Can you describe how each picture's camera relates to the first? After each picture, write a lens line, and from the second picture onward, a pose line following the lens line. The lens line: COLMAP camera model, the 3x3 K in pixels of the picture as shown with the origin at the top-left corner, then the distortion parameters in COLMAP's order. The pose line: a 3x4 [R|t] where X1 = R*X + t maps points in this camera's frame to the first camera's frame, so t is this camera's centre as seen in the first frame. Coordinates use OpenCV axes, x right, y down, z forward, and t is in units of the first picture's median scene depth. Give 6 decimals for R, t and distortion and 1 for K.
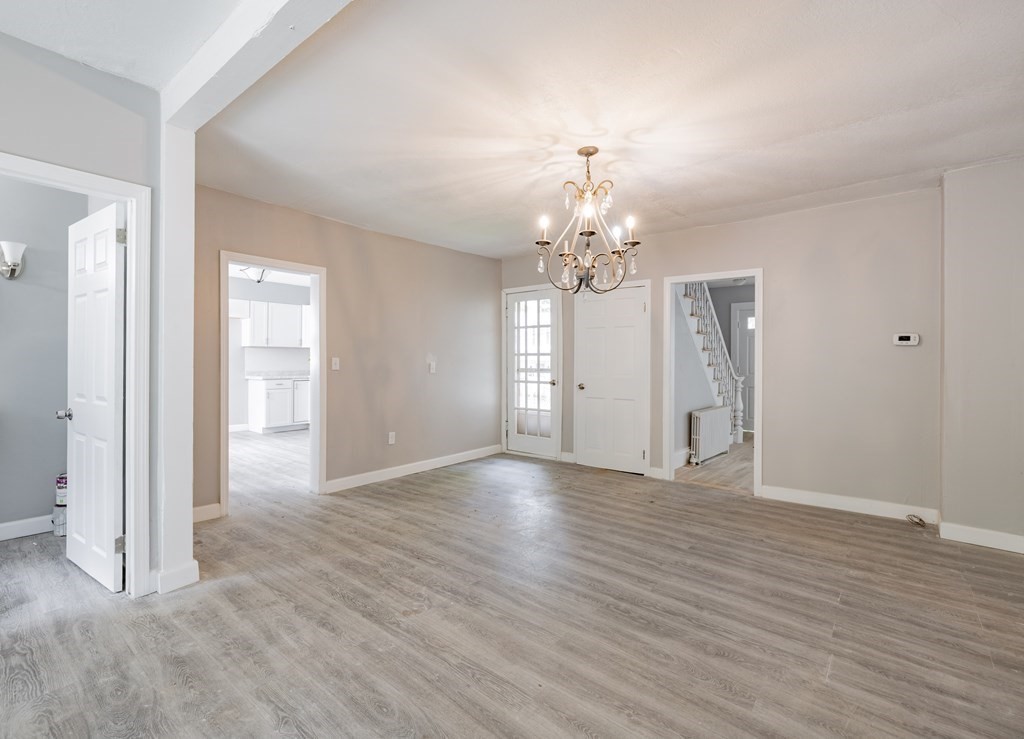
lens RADIAL K [[468.0, 0, 483.1], [0, 468.0, 357.4], [0, 0, 1]] dist [0.001265, -0.000269]
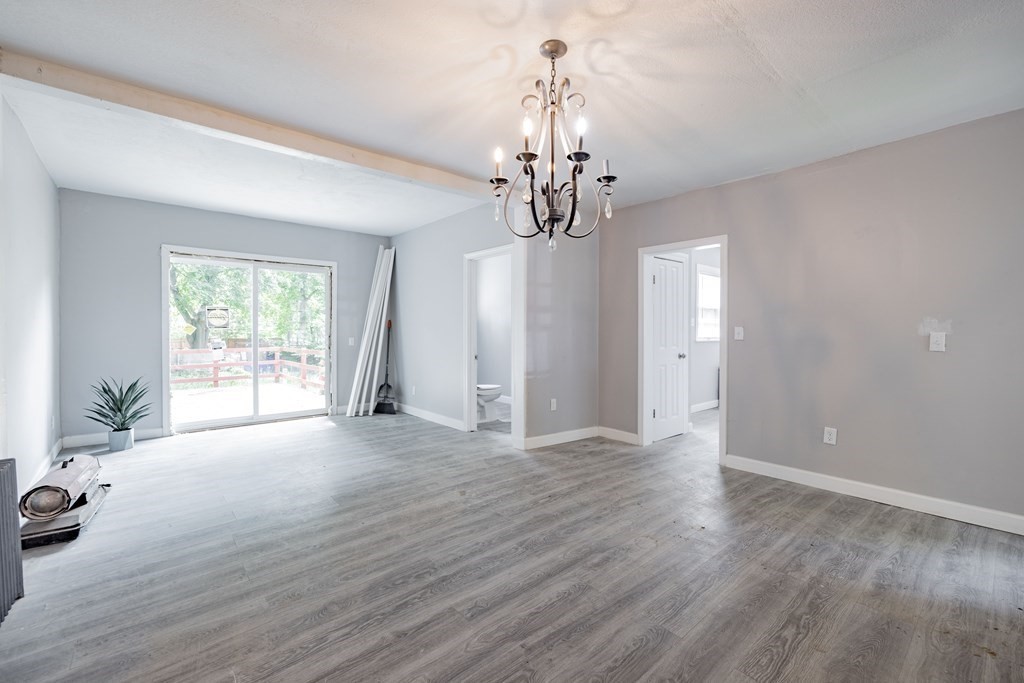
lens RADIAL K [[433.9, 0, 514.1], [0, 433.9, 334.8], [0, 0, 1]] dist [-0.001101, 0.000244]
pose [[-0.133261, 0.005144, -0.991068, 1.099246], [0.002765, 0.999985, 0.004819, 0.019877], [0.991077, -0.002098, -0.133273, 1.218710]]
